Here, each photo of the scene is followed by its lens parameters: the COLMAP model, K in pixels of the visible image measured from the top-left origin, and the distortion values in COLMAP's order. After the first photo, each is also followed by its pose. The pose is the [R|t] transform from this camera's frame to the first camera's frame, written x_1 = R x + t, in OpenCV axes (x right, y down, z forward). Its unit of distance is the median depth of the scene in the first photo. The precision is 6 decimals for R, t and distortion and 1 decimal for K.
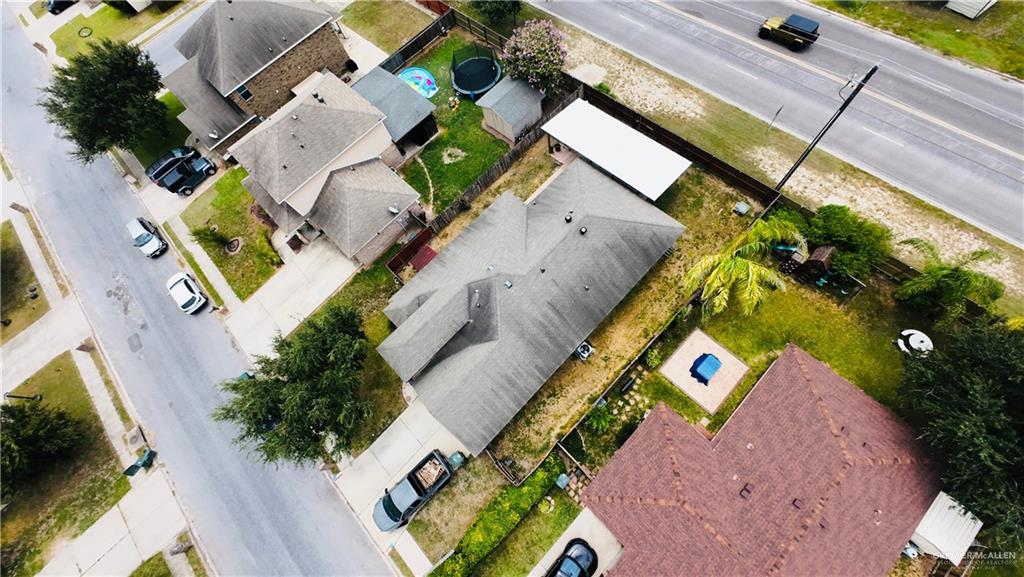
lens RADIAL K [[399.8, 0, 515.5], [0, 399.8, 286.9], [0, 0, 1]] dist [0.000097, 0.000745]
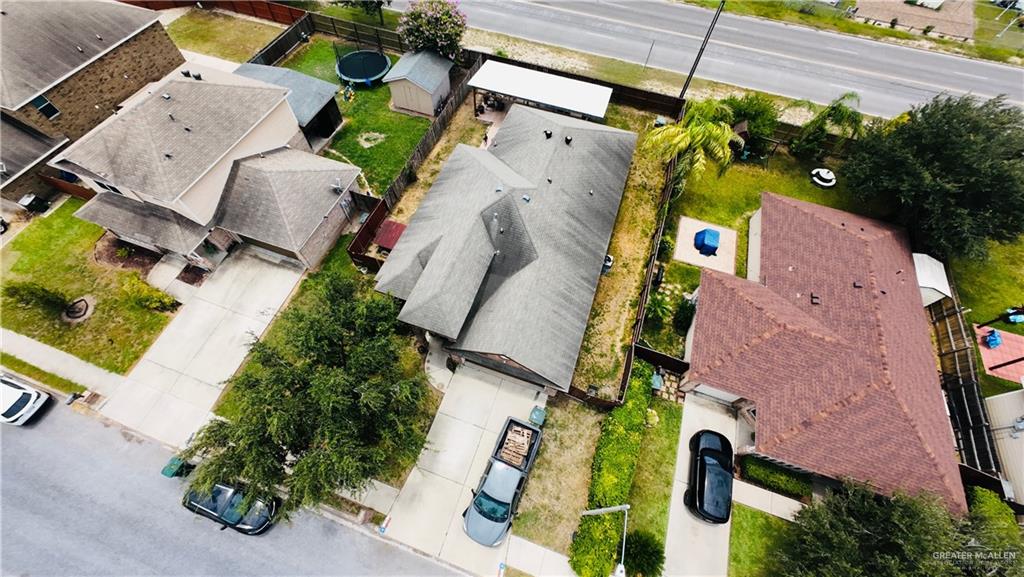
lens RADIAL K [[399.8, 0, 515.5], [0, 399.8, 286.9], [0, 0, 1]] dist [0.000097, 0.000745]
pose [[0.886152, -0.286407, 0.364288, -0.330680], [0.343412, 0.933708, -0.101278, 0.204762], [-0.311132, 0.214849, 0.925763, 0.166336]]
